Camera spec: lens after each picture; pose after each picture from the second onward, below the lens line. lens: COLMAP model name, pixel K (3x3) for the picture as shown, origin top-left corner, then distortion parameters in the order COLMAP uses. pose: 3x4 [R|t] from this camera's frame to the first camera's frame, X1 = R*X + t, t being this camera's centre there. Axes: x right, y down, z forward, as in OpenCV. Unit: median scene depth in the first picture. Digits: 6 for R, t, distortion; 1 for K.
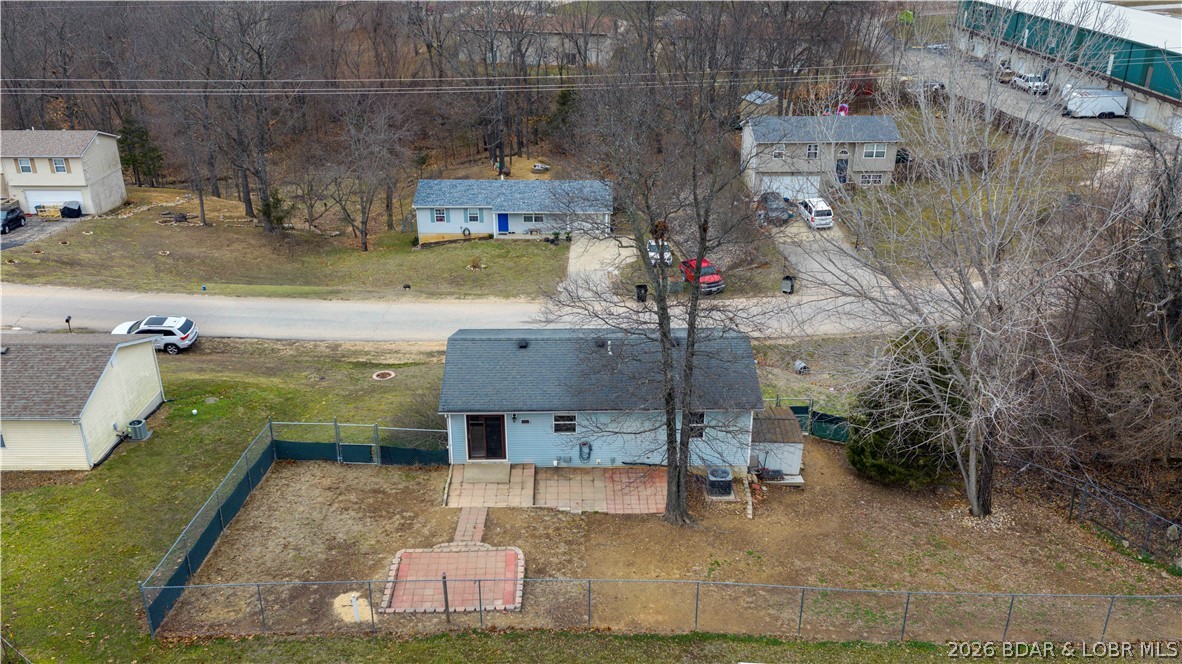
lens RADIAL K [[974.1, 0, 592.8], [0, 974.1, 341.4], [0, 0, 1]] dist [0.029775, -0.005557]
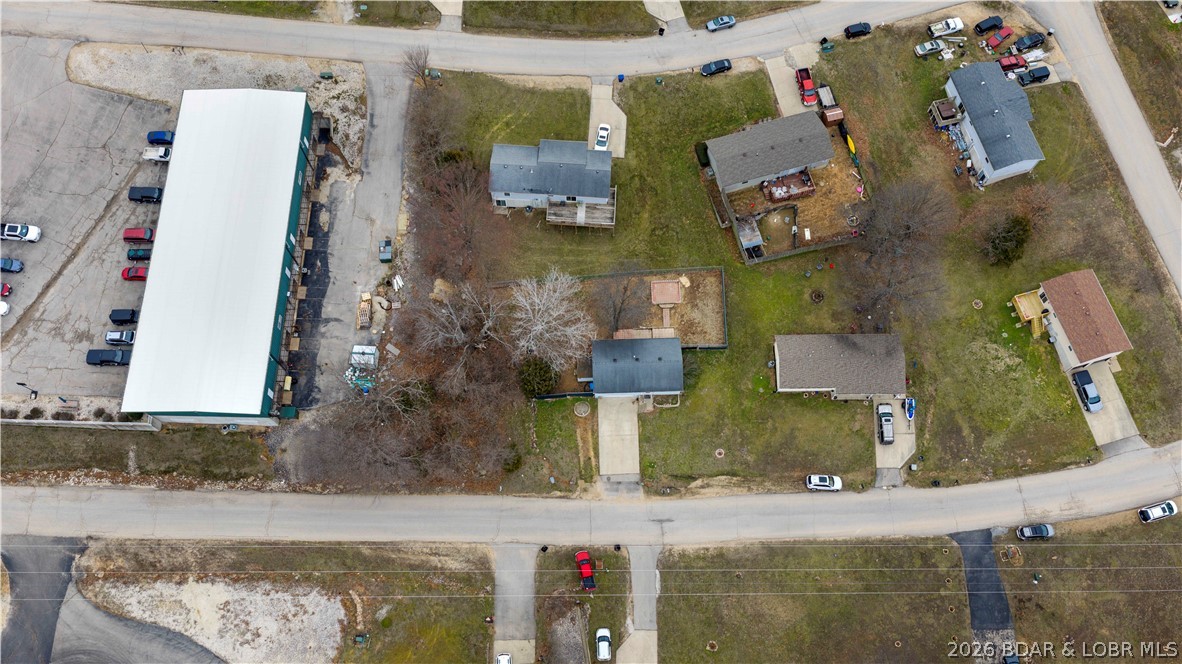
lens RADIAL K [[974.1, 0, 592.8], [0, 974.1, 341.4], [0, 0, 1]] dist [0.029775, -0.005557]
pose [[-0.999913, 0.006077, -0.011748, 0.140908], [-0.012122, -0.065633, 0.997770, -2.367046], [0.005293, 0.997825, 0.065701, 0.504449]]
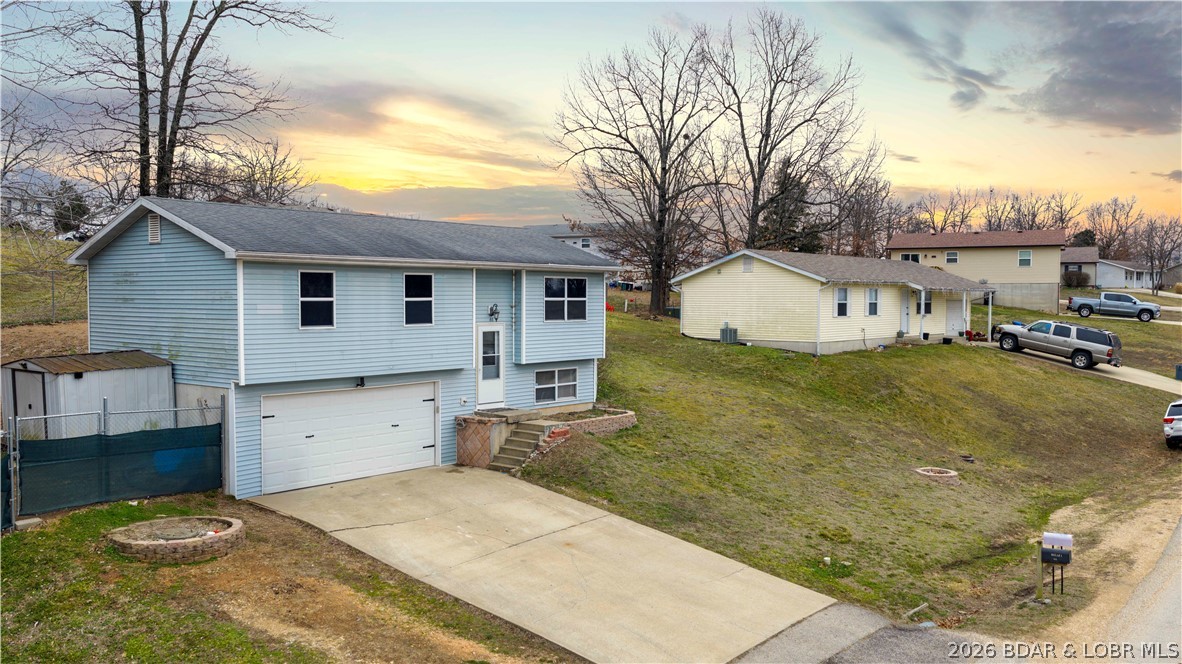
lens RADIAL K [[974.1, 0, 592.8], [0, 974.1, 341.4], [0, 0, 1]] dist [0.029775, -0.005557]
pose [[-0.655425, 0.028982, -0.754704, 0.290029], [-0.312825, 0.899100, 0.306201, -0.125842], [0.687429, 0.436782, -0.580226, 1.083504]]
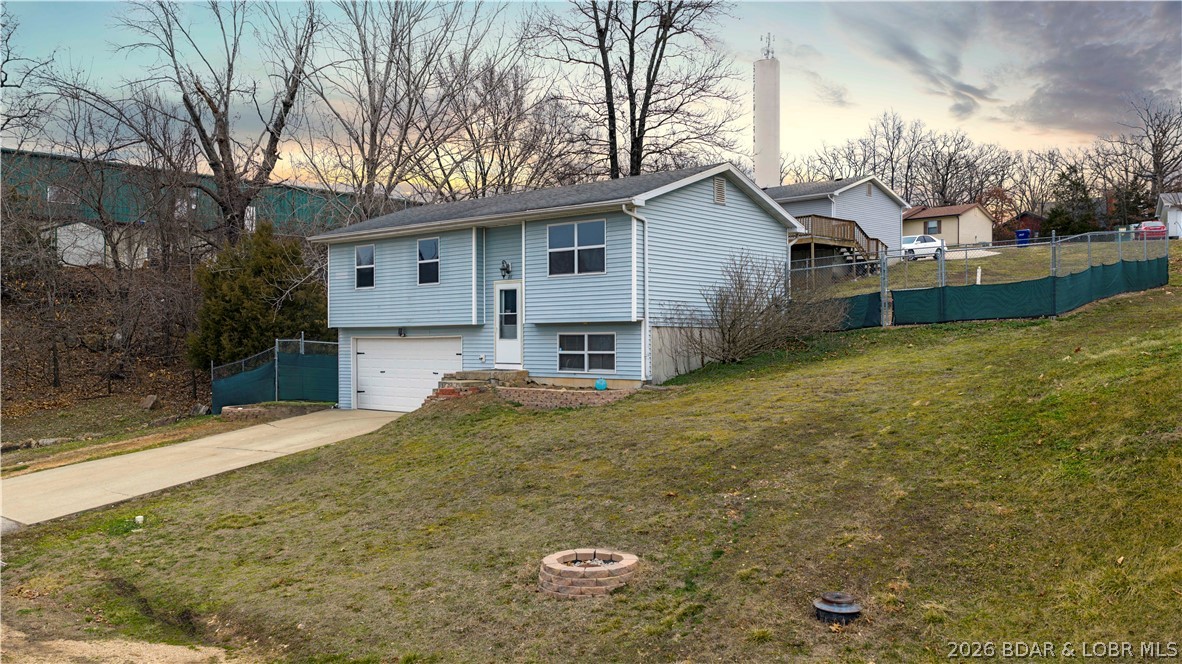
lens RADIAL K [[974.1, 0, 592.8], [0, 974.1, 341.4], [0, 0, 1]] dist [0.029775, -0.005557]
pose [[-0.744870, -0.001497, 0.667208, -0.347057], [0.272429, 0.912158, 0.306186, -0.078609], [-0.609058, 0.409836, -0.679031, 1.069987]]
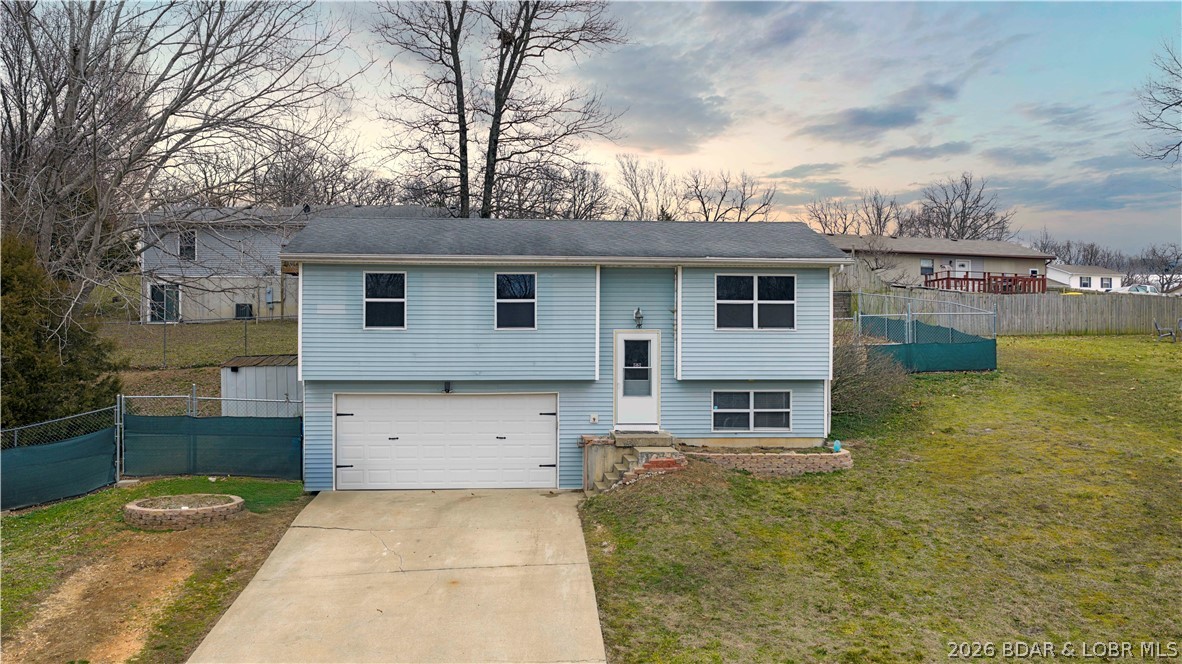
lens RADIAL K [[974.1, 0, 592.8], [0, 974.1, 341.4], [0, 0, 1]] dist [0.029775, -0.005557]
pose [[-0.998552, -0.005933, -0.053472, 0.015013], [-0.026898, 0.915825, 0.400675, -0.130329], [0.046594, 0.401533, -0.914658, 1.139381]]
